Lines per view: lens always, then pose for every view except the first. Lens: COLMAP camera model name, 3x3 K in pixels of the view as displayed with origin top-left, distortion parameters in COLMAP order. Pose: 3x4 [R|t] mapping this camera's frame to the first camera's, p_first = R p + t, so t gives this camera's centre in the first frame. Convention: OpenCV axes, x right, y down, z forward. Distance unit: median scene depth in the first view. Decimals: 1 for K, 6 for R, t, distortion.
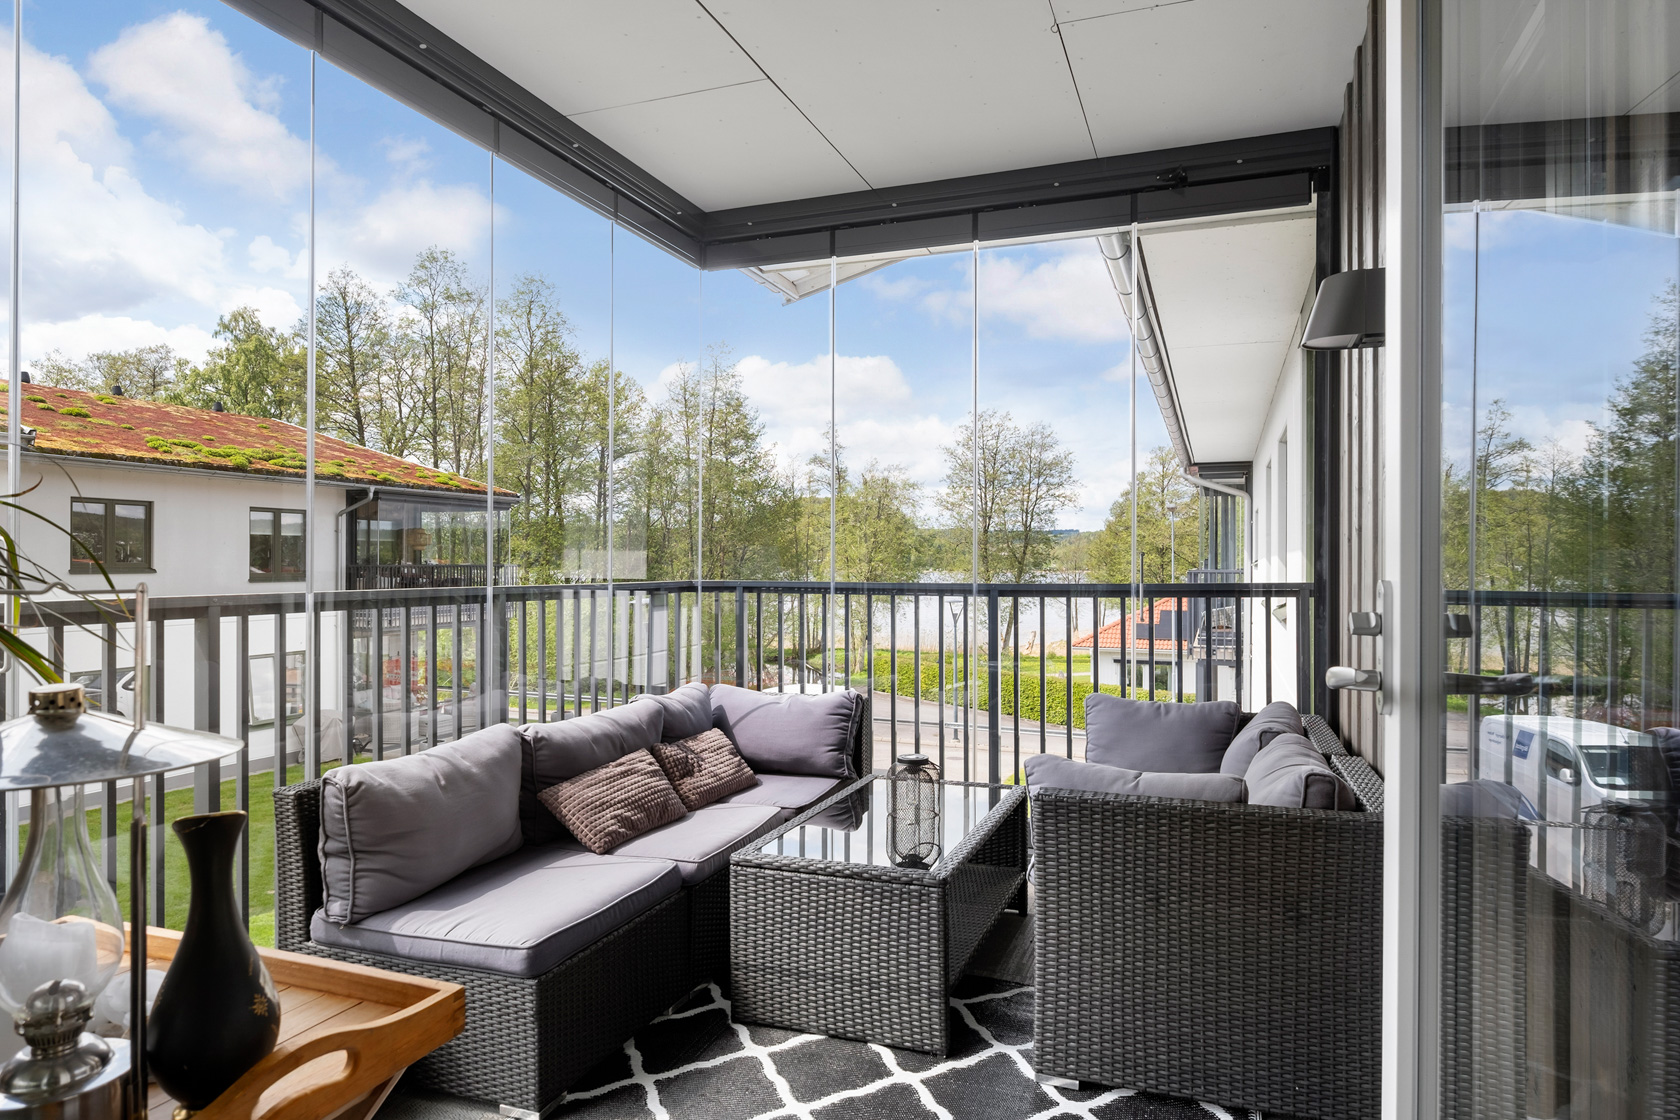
lens RADIAL K [[999.2, 0, 840.0], [0, 999.2, 560.0], [0, 0, 1]] dist [-0.004253, -0.000502]
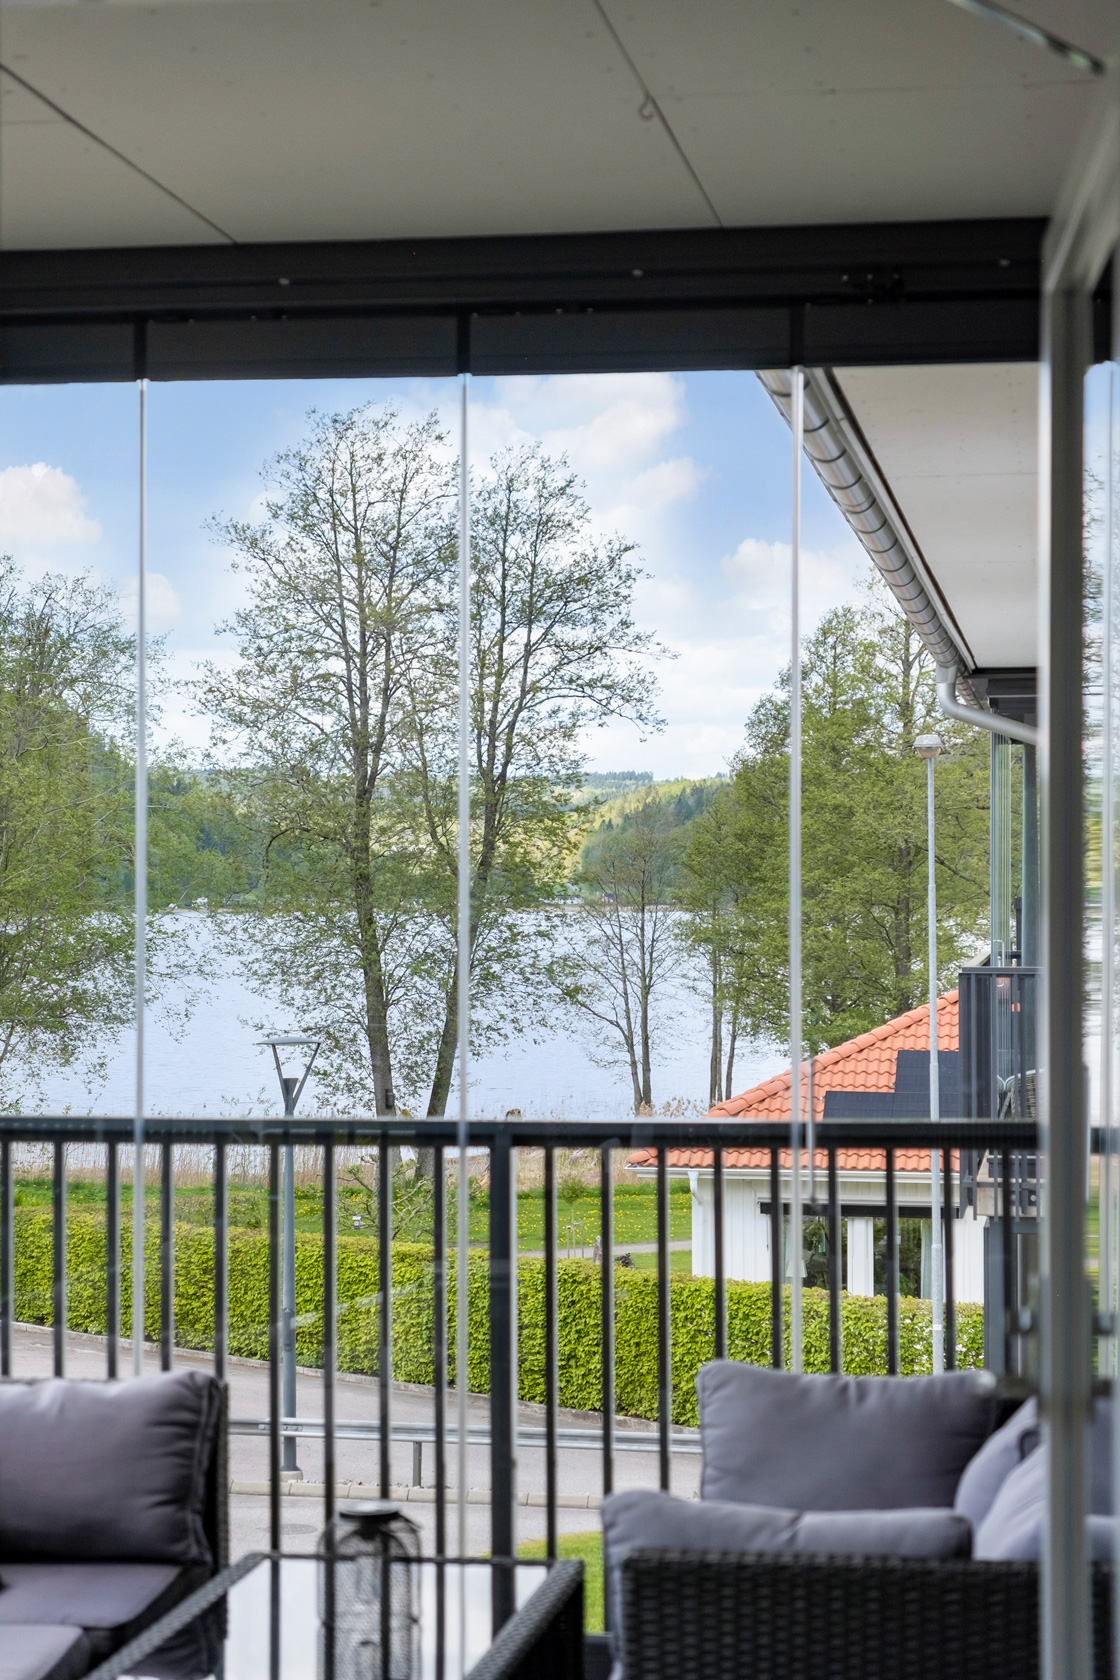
lens RADIAL K [[3233.5, 0, 560.0], [0, 3233.5, 840.0], [0, 0, 1]] dist [0.495009, -4.490346]
pose [[0.978856, 0.001422, 0.204545, -0.131070], [0.001210, 0.999918, -0.012744, -0.089816], [-0.204546, 0.012722, 0.978774, -0.488270]]
